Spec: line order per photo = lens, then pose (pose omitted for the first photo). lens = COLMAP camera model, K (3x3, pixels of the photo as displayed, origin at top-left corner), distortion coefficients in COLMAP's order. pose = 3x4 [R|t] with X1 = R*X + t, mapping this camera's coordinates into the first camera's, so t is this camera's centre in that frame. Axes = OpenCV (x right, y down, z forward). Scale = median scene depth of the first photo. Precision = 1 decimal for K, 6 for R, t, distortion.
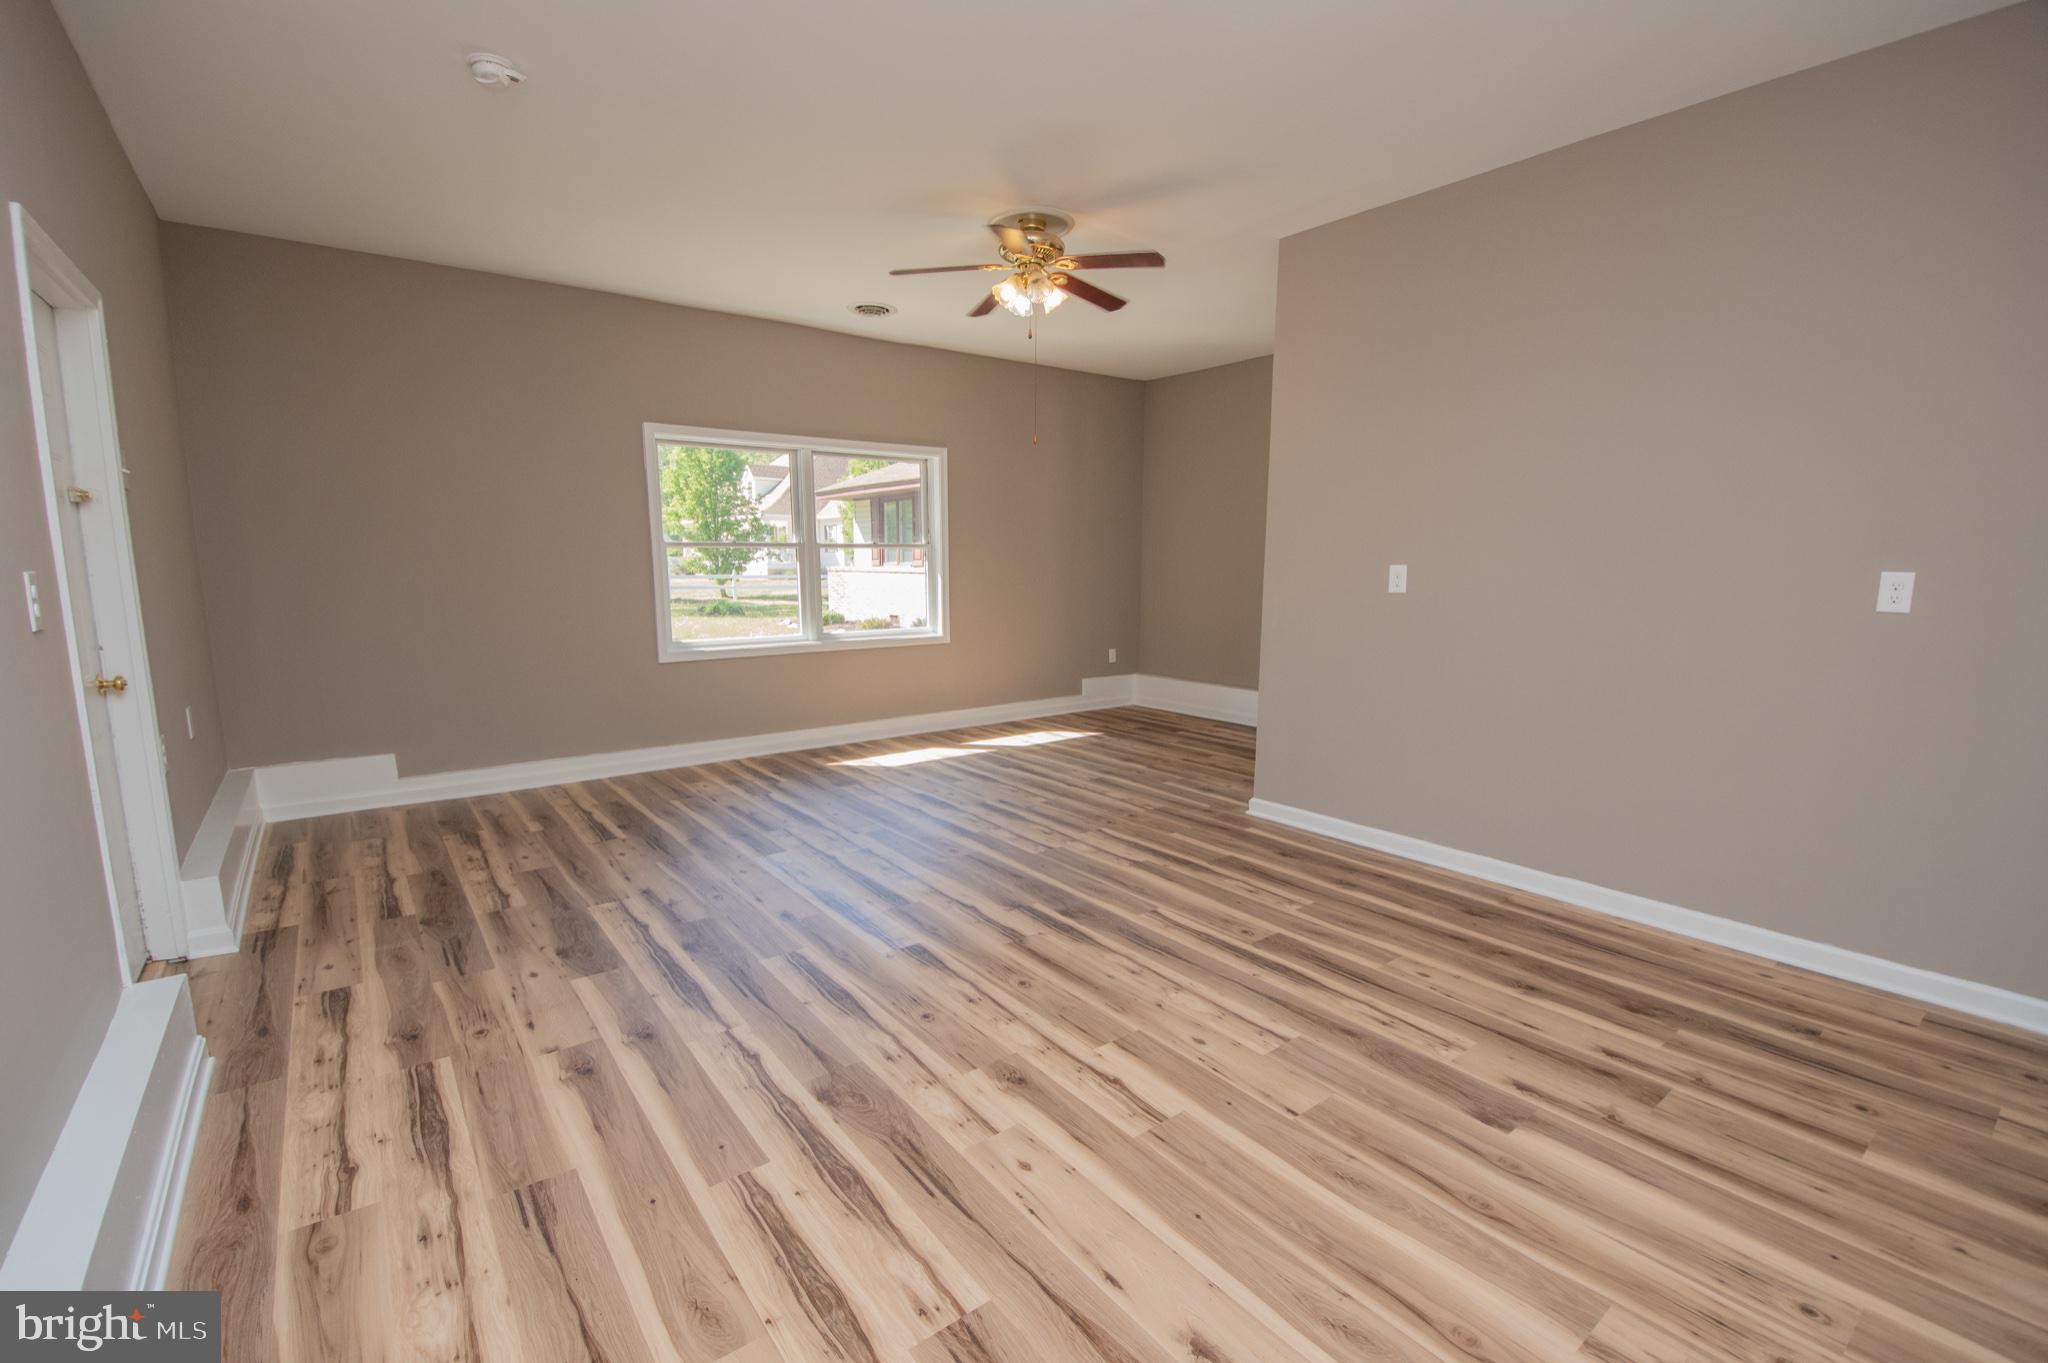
lens RADIAL K [[895.2, 0, 1009.8], [0, 895.2, 694.8], [0, 0, 1]] dist [0.022262, -0.025537]
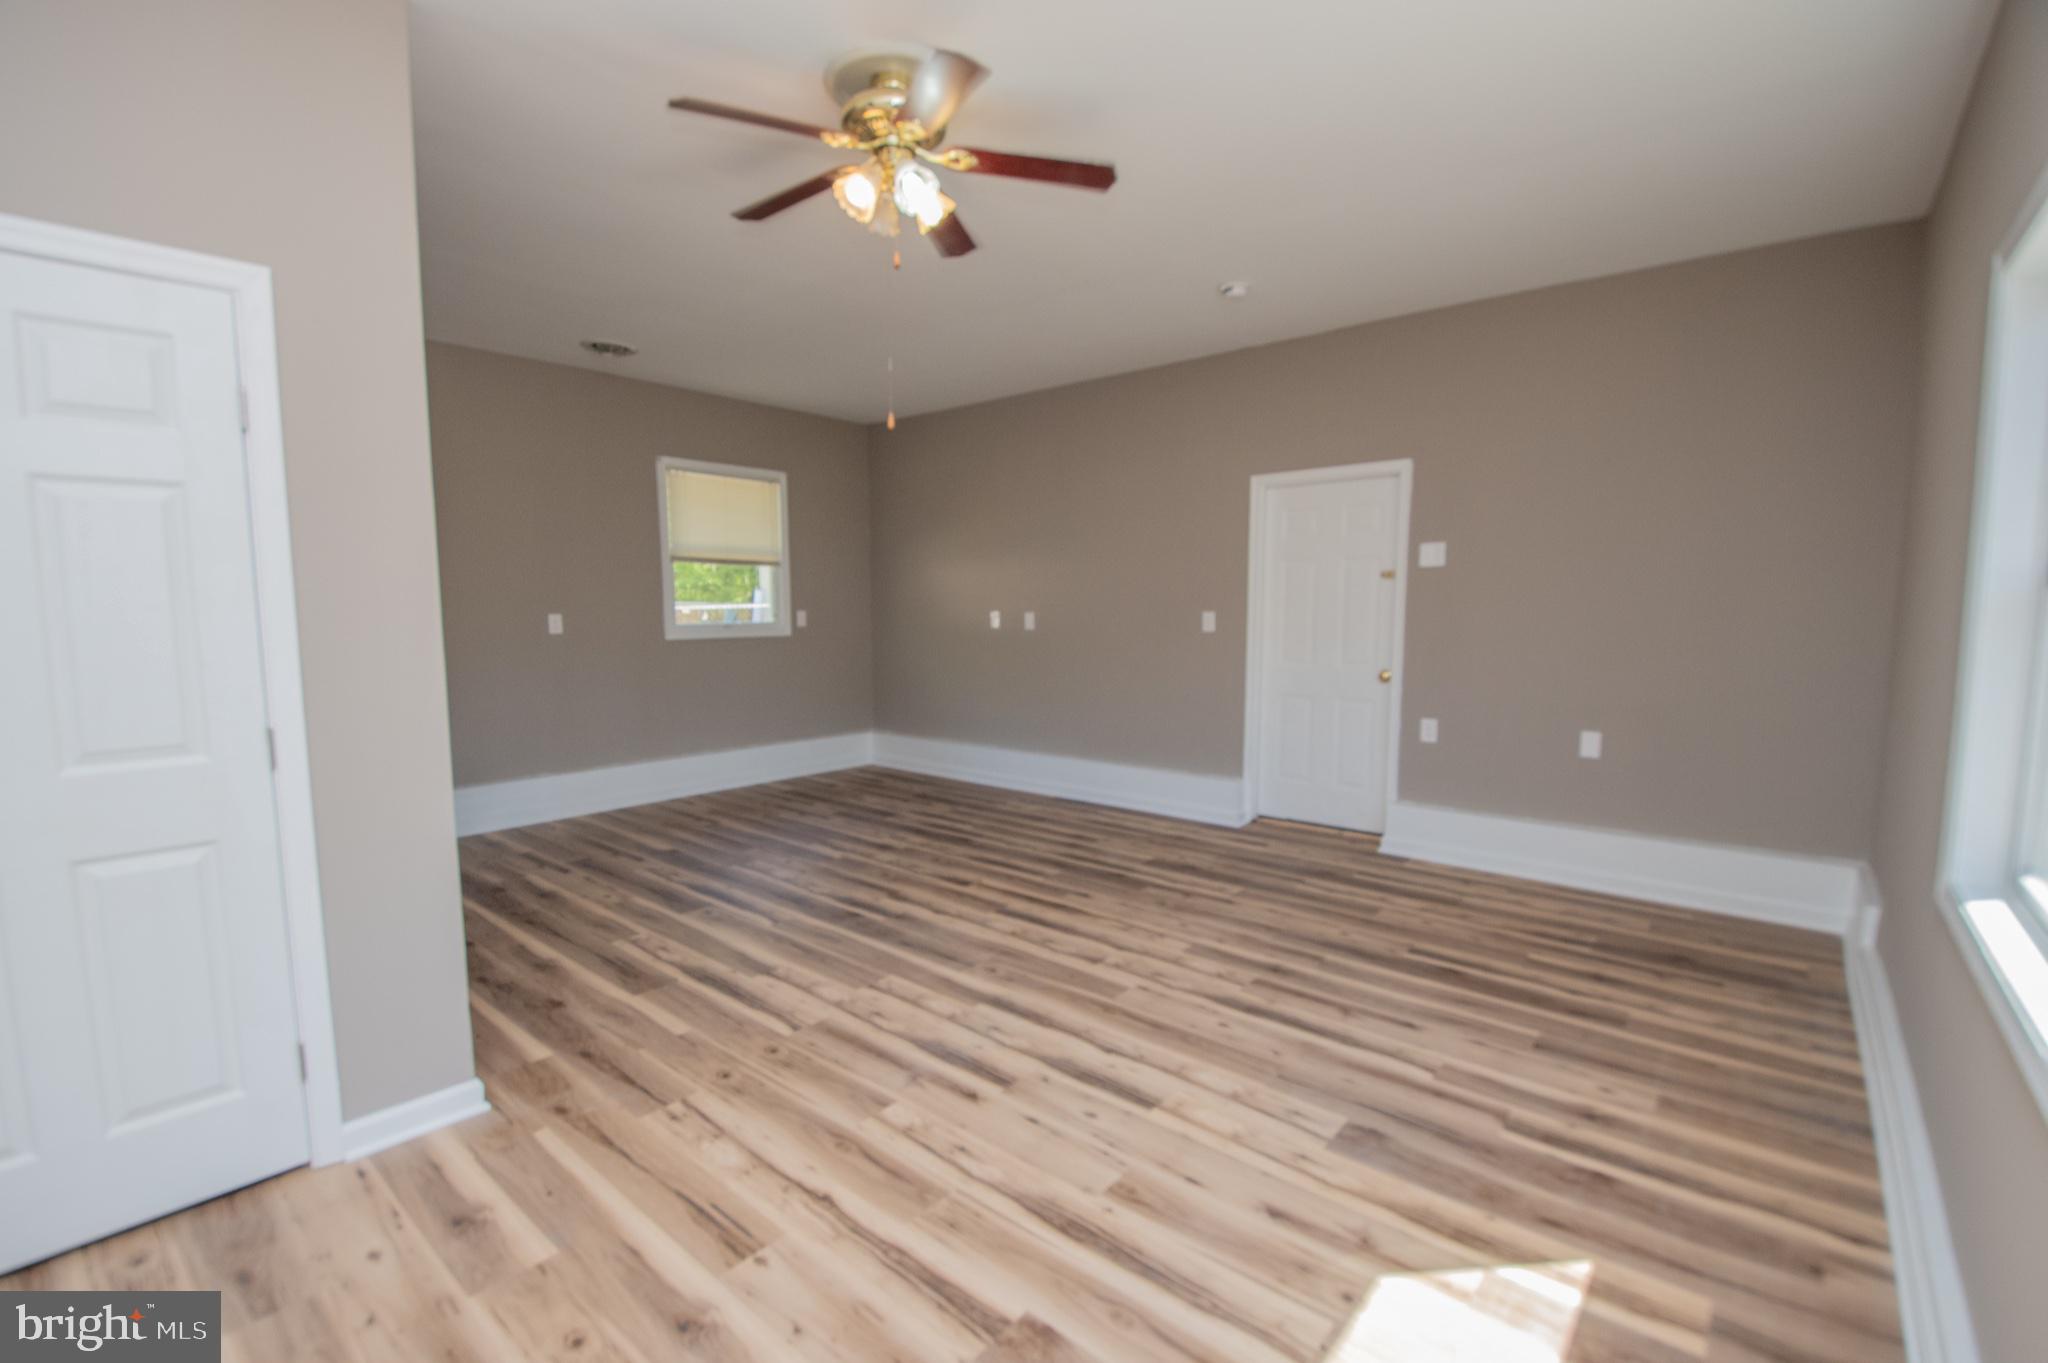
lens RADIAL K [[895.2, 0, 1009.8], [0, 895.2, 694.8], [0, 0, 1]] dist [0.022262, -0.025537]
pose [[-0.978339, 0.019534, -0.206085, 0.094199], [-0.032969, 0.968129, 0.248274, -0.302041], [0.204367, 0.249691, -0.946514, 1.917093]]
